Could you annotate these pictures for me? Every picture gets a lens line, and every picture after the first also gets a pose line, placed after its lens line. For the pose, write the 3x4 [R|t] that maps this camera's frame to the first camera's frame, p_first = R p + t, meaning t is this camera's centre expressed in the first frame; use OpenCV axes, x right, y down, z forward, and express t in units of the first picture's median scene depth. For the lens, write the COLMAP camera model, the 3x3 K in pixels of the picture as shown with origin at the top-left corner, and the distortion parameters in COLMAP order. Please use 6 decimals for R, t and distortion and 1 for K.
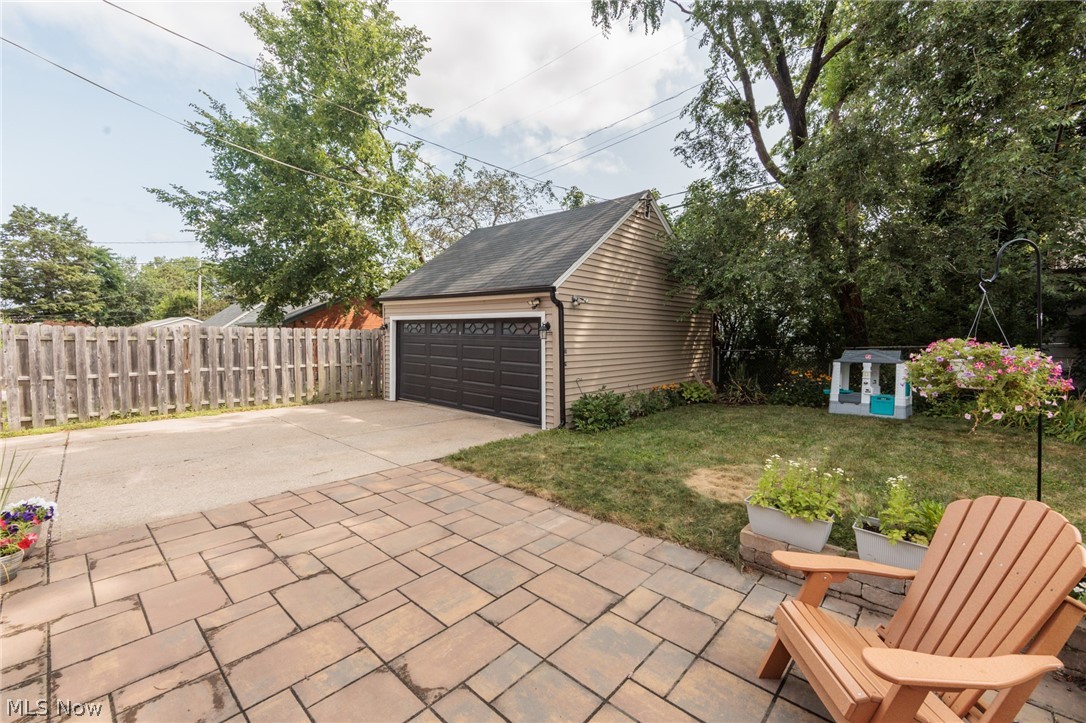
lens RADIAL K [[427.4, 0, 548.7], [0, 427.4, 360.6], [0, 0, 1]] dist [-0.001798, -0.000237]
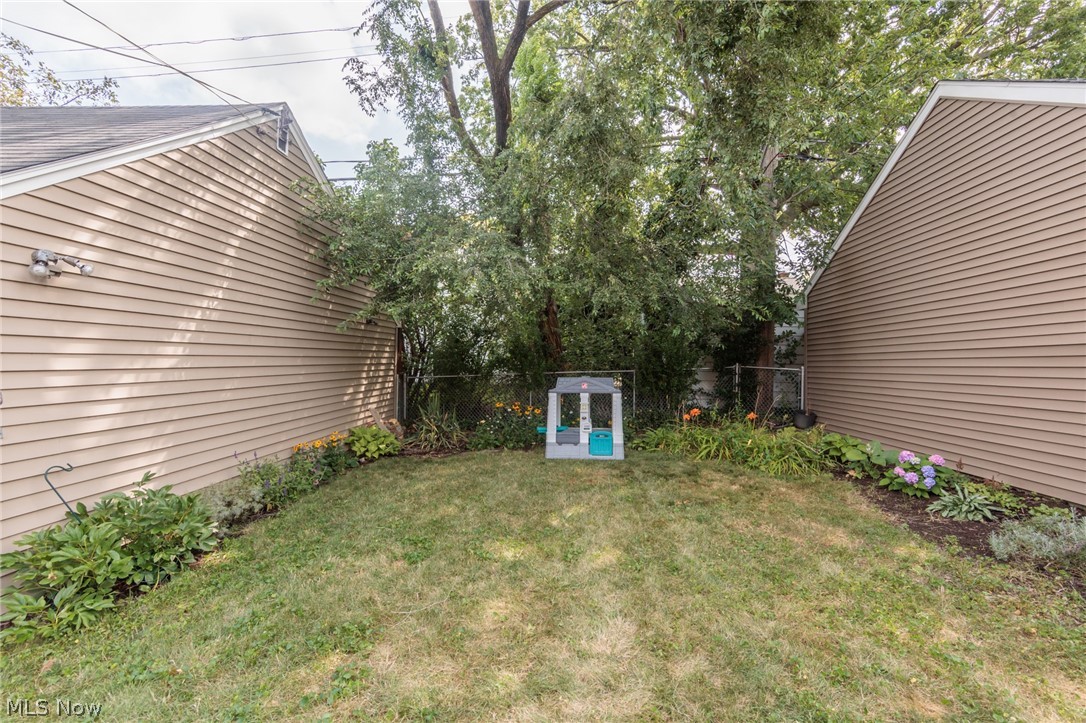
lens RADIAL K [[445.1, 0, 547.4], [0, 445.1, 360.0], [0, 0, 1]] dist [-0.000215, 0.000066]
pose [[0.769124, 0.006241, 0.639069, 0.123356], [0.026238, 0.998801, -0.041332, -0.020976], [-0.638561, 0.048558, 0.768038, 0.328341]]
